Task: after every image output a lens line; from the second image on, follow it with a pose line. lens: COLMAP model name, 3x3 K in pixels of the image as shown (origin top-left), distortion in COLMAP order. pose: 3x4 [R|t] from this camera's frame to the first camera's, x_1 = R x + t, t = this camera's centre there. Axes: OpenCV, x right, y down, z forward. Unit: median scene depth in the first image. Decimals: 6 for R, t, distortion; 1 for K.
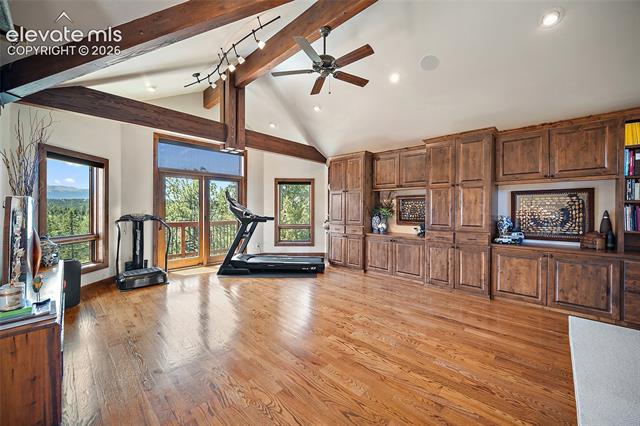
lens RADIAL K [[253.4, 0, 324.6], [0, 253.4, 209.2], [0, 0, 1]] dist [-0.001301, 0.000744]
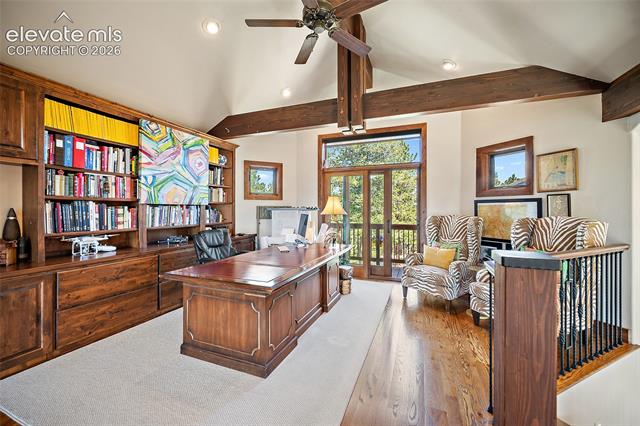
lens RADIAL K [[253.4, 0, 321.7], [0, 253.4, 209.4], [0, 0, 1]] dist [-0.001301, 0.000744]
pose [[-0.368597, -0.005758, 0.929572, 0.144676], [0.000001, 0.999981, 0.006194, 0.003777], [-0.929589, 0.002285, -0.368589, 0.496415]]
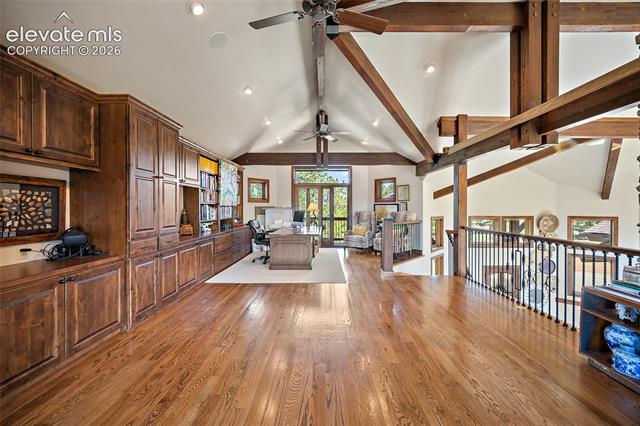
lens RADIAL K [[253.4, 0, 322.0], [0, 253.4, 209.5], [0, 0, 1]] dist [-0.001301, 0.000744]
pose [[-0.680822, -0.005600, 0.732427, -0.540364], [0.000815, 0.999964, 0.008403, 0.001027], [-0.732448, 0.006318, -0.680793, 1.535220]]
